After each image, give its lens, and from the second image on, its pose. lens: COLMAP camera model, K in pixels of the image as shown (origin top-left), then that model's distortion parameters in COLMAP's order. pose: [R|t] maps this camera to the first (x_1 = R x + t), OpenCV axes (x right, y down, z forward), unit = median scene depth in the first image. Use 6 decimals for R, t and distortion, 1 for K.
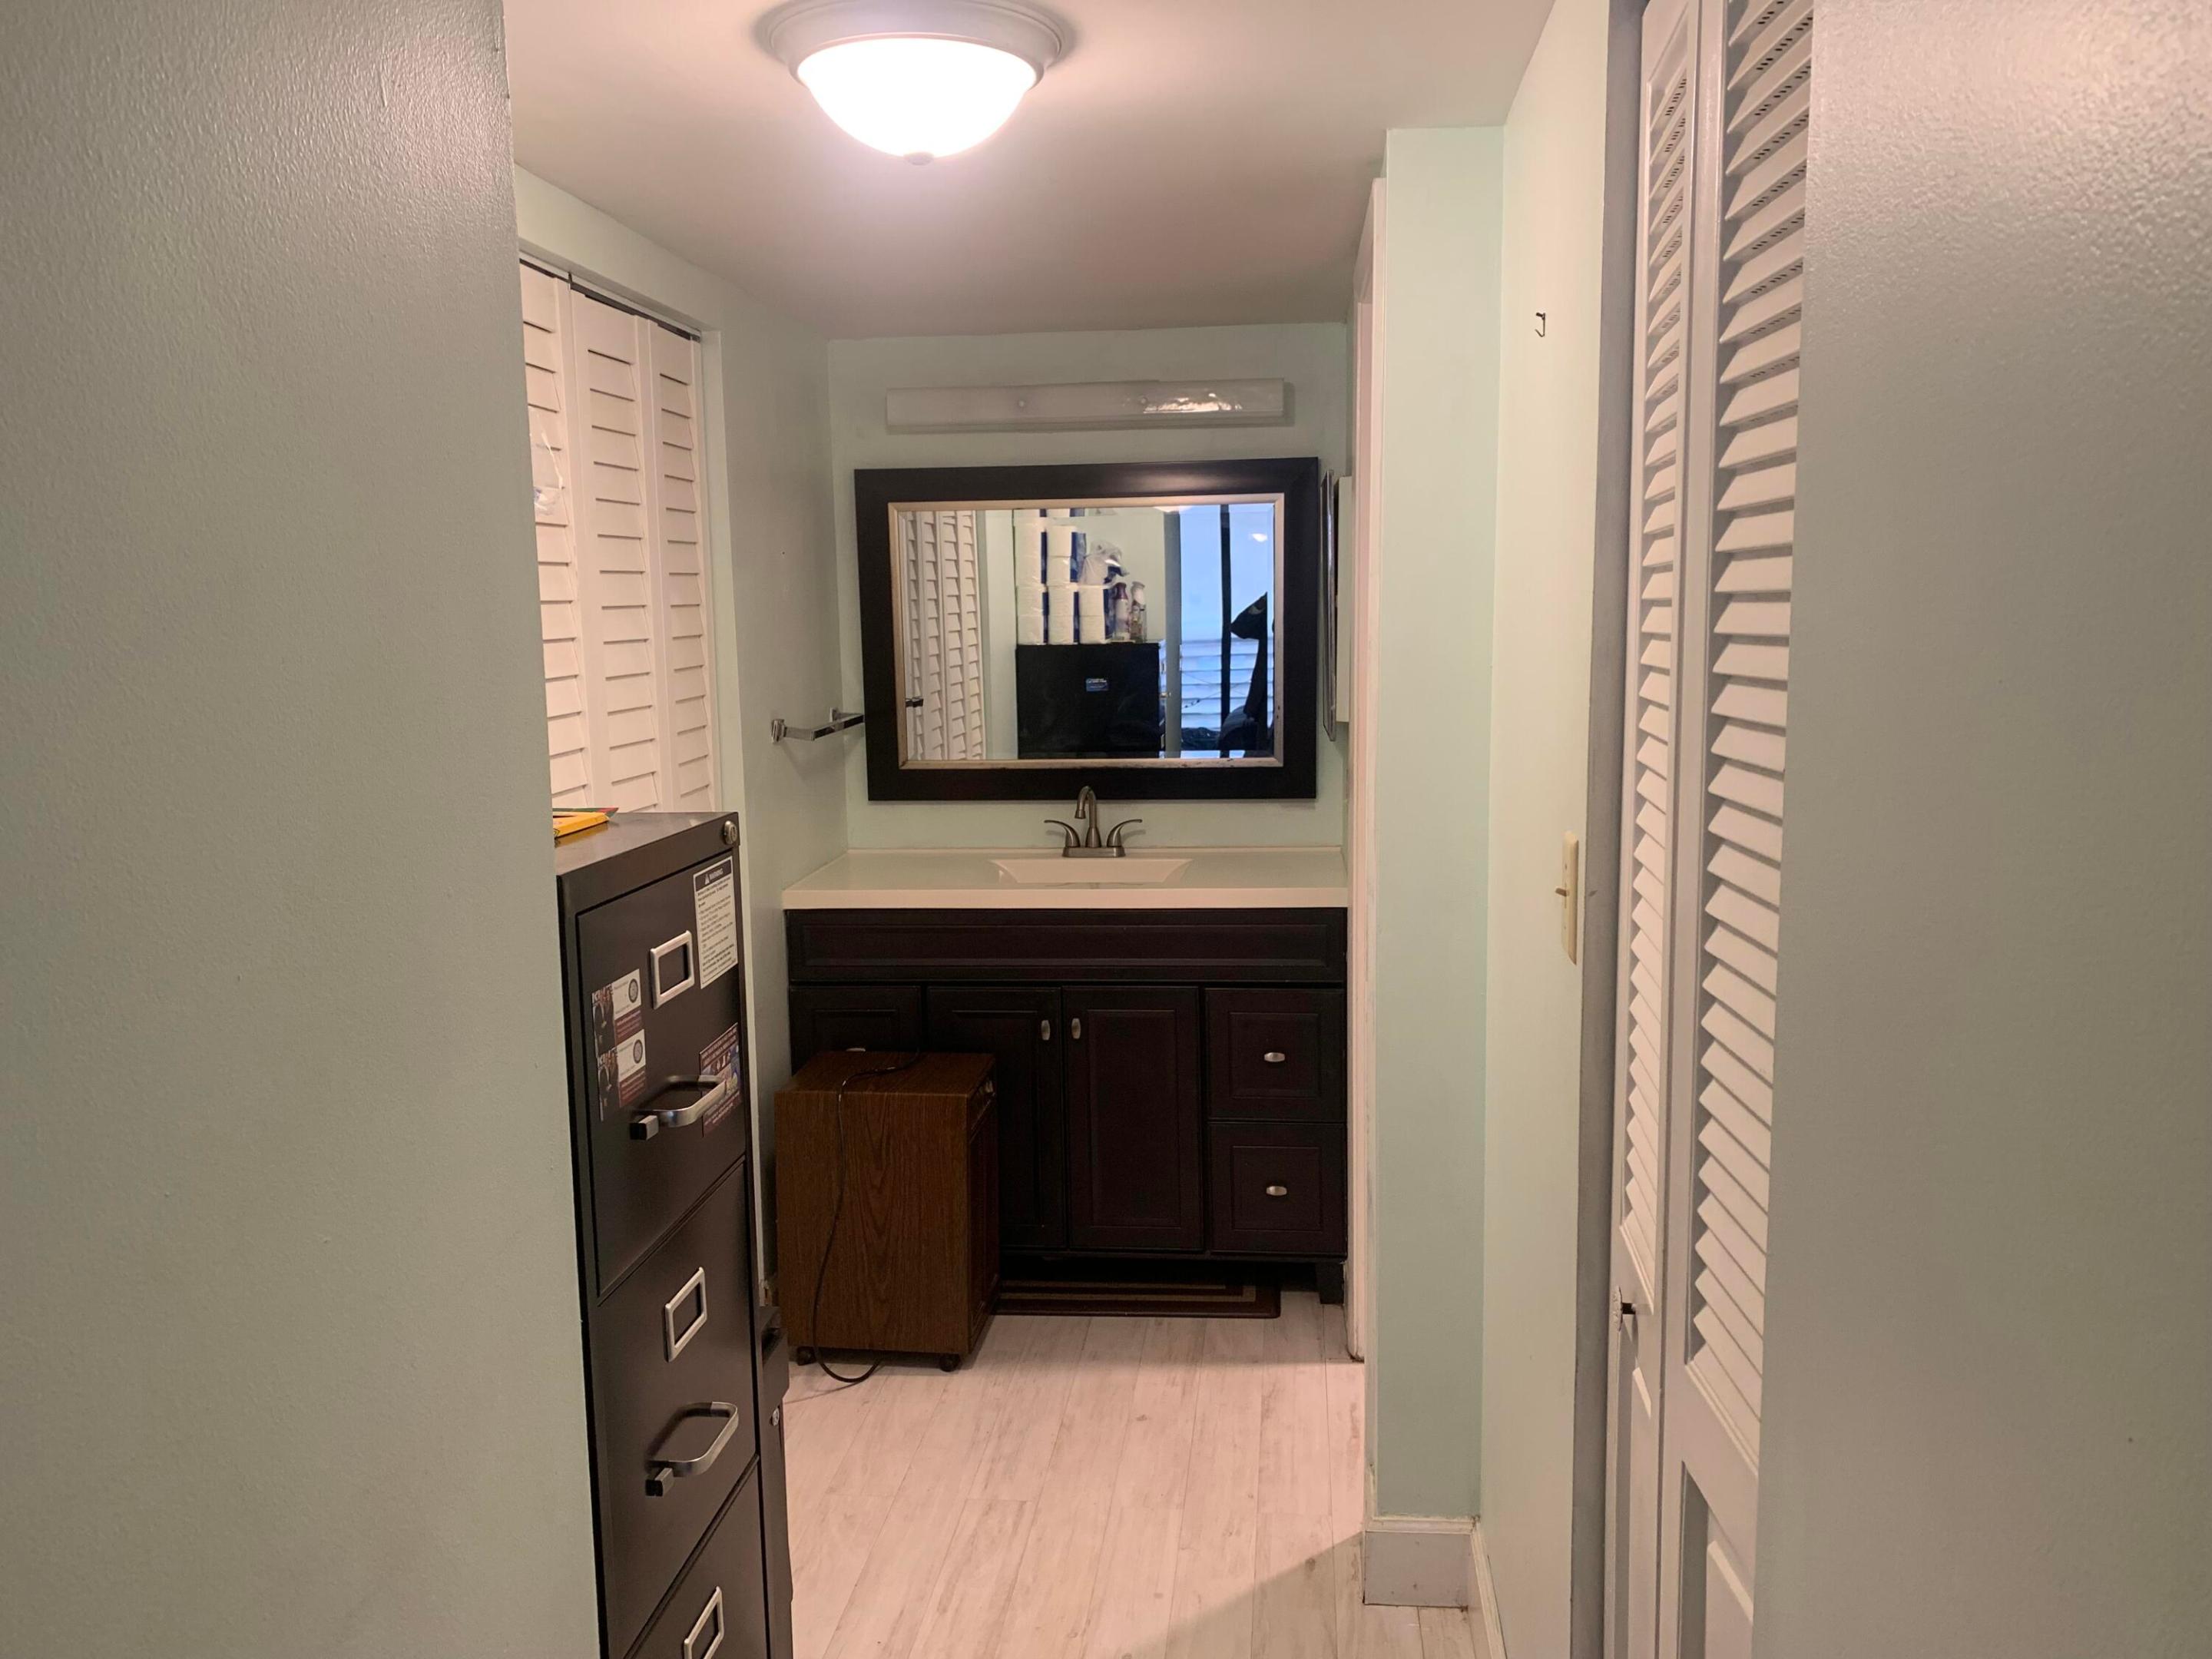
lens RADIAL K [[1677.6, 0, 1085.9], [0, 1677.6, 805.9], [0, 0, 1]] dist [0.202580, -0.565389]
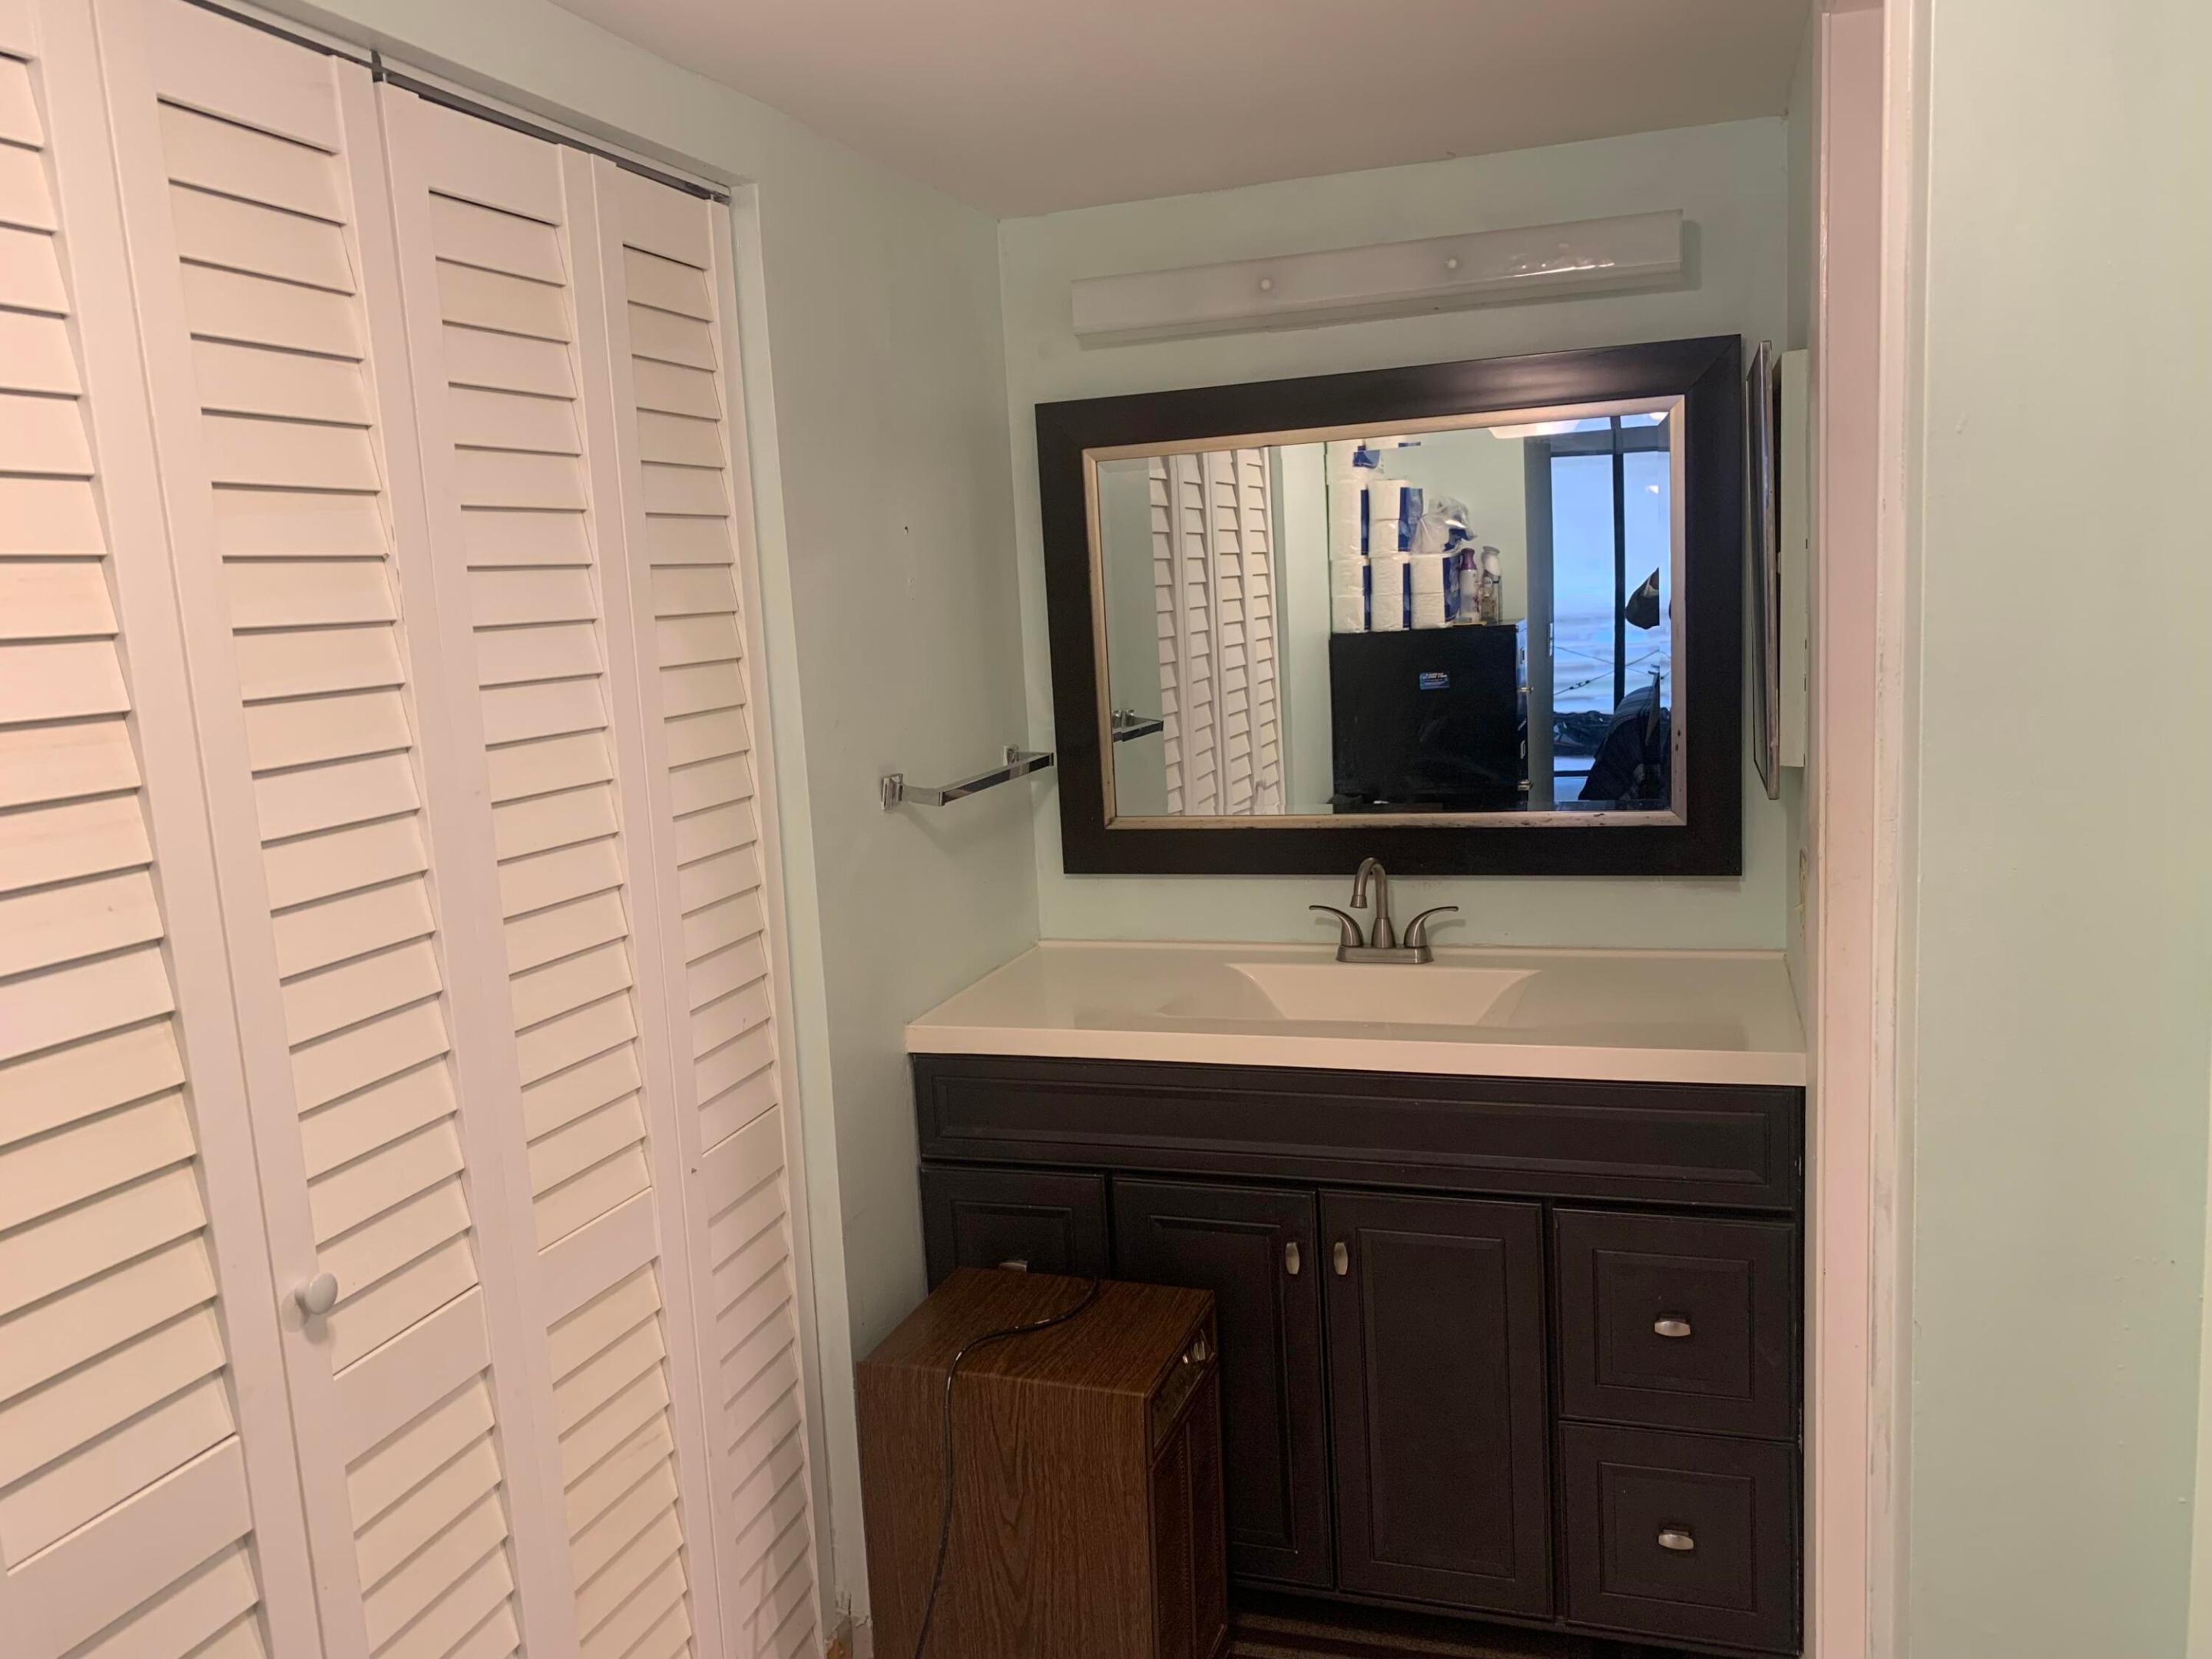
lens RADIAL K [[1685.4, 0, 1085.9], [0, 1685.4, 827.5], [0, 0, 1]] dist [0.121571, -0.180222]
pose [[0.974801, -0.006909, -0.222971, 0.038271], [0.012393, 0.999654, 0.023204, -0.038760], [0.222733, -0.025383, 0.974549, 0.307886]]
